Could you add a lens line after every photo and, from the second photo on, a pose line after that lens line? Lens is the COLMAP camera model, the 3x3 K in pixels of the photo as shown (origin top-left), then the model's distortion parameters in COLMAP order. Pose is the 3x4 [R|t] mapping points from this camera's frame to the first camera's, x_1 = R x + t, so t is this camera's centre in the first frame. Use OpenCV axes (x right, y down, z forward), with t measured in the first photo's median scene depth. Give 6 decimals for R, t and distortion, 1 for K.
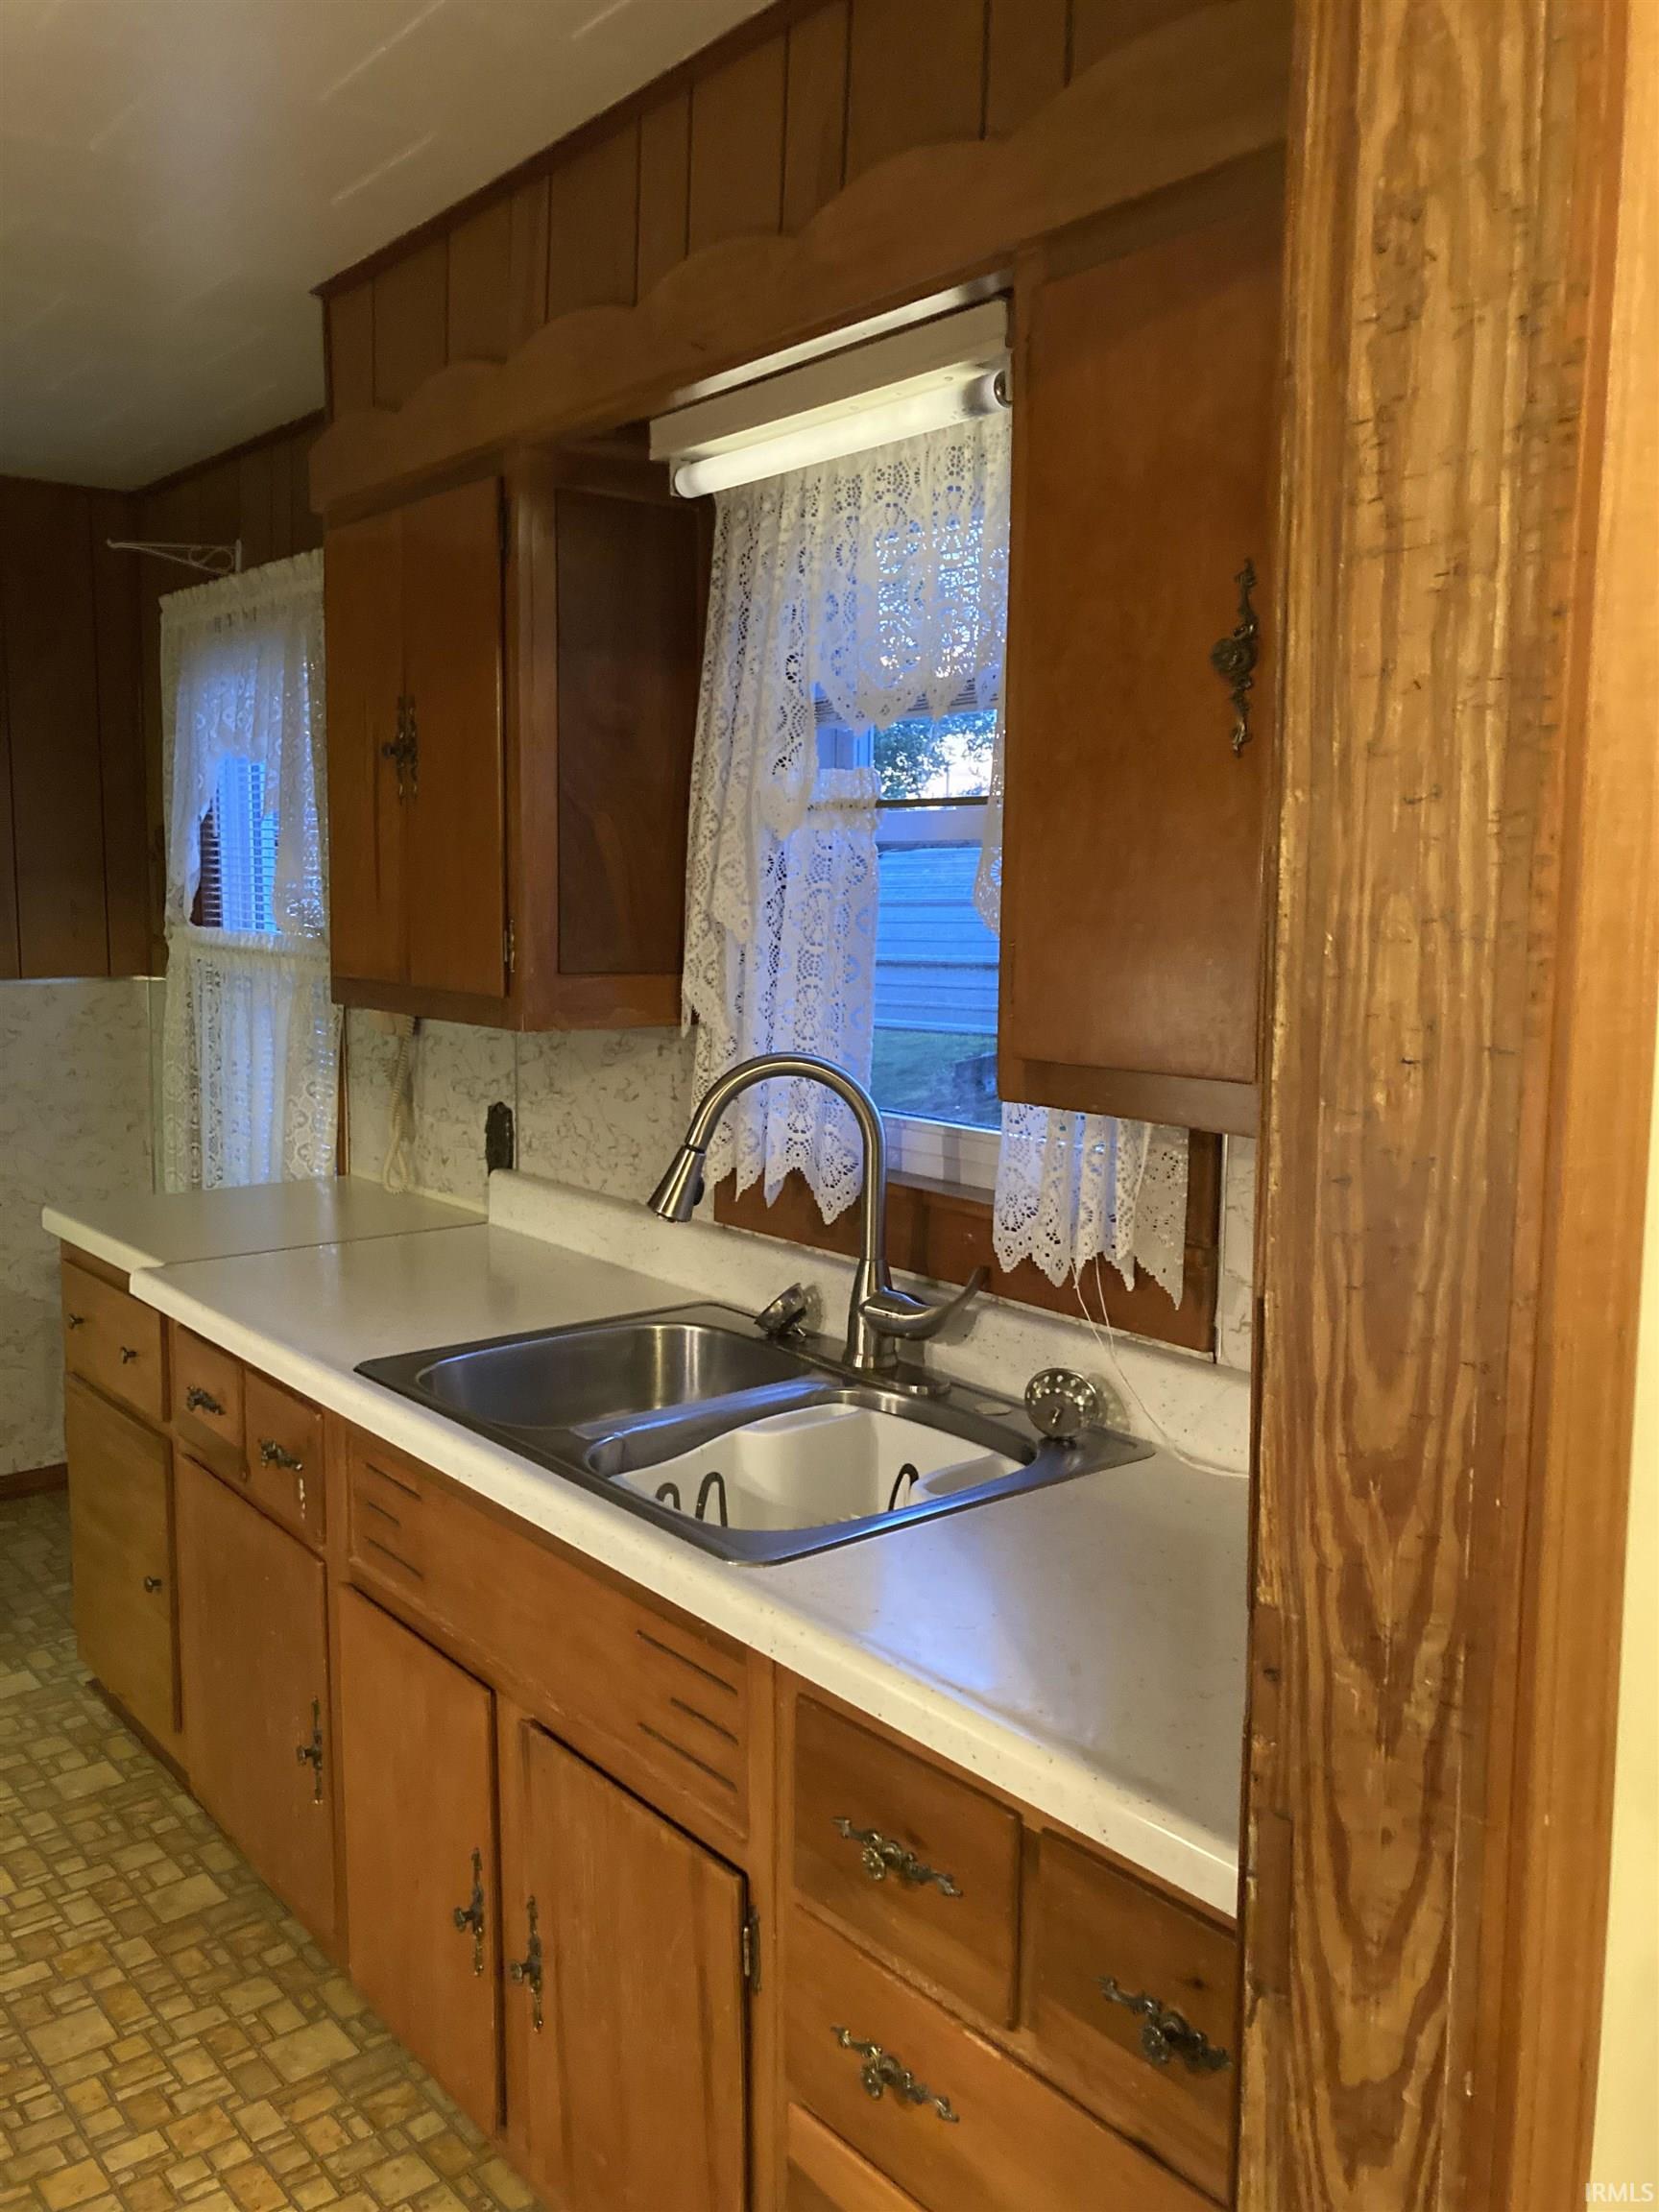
lens RADIAL K [[1757.8, 0, 829.5], [0, 1757.8, 1106.0], [0, 0, 1]] dist [0.033851, -0.063310]
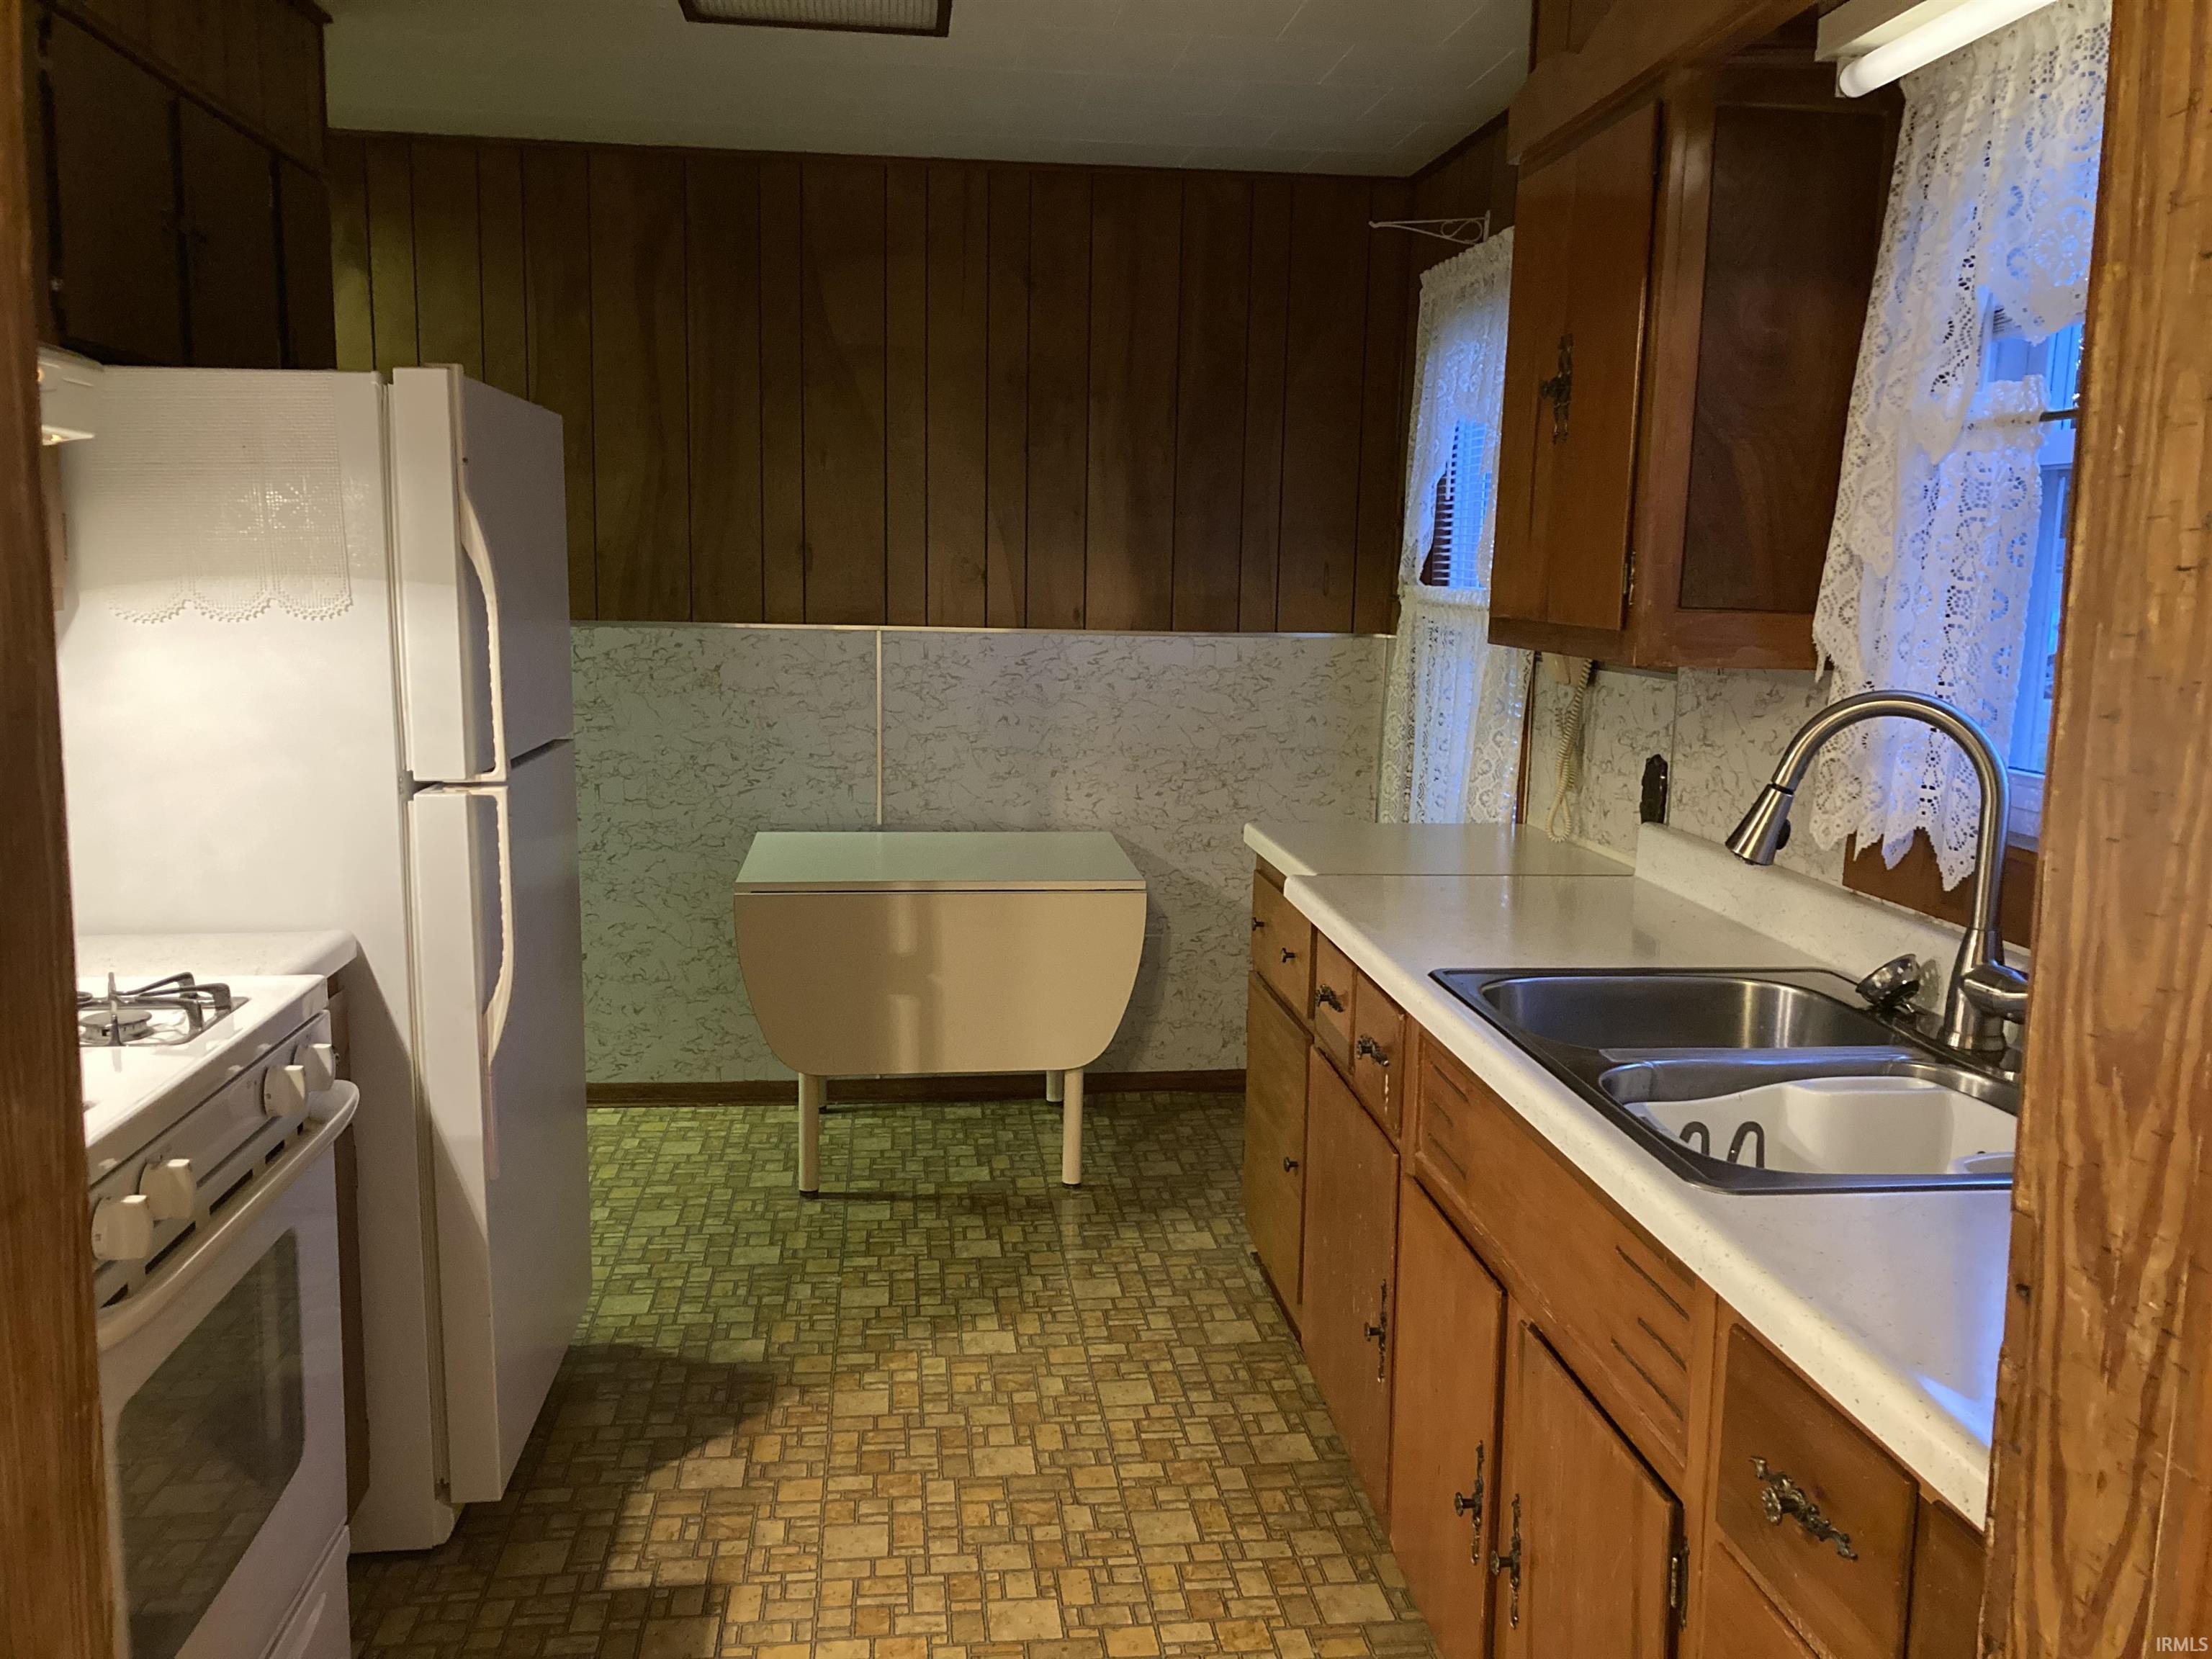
lens RADIAL K [[1762.6, 0, 1106.0], [0, 1762.6, 829.5], [0, 0, 1]] dist [0.010822, -0.034239]
pose [[0.844698, 0.090862, -0.527474, 0.111558], [-0.080896, 0.995837, 0.041995, 0.033819], [0.529094, 0.007197, 0.848533, 0.003437]]
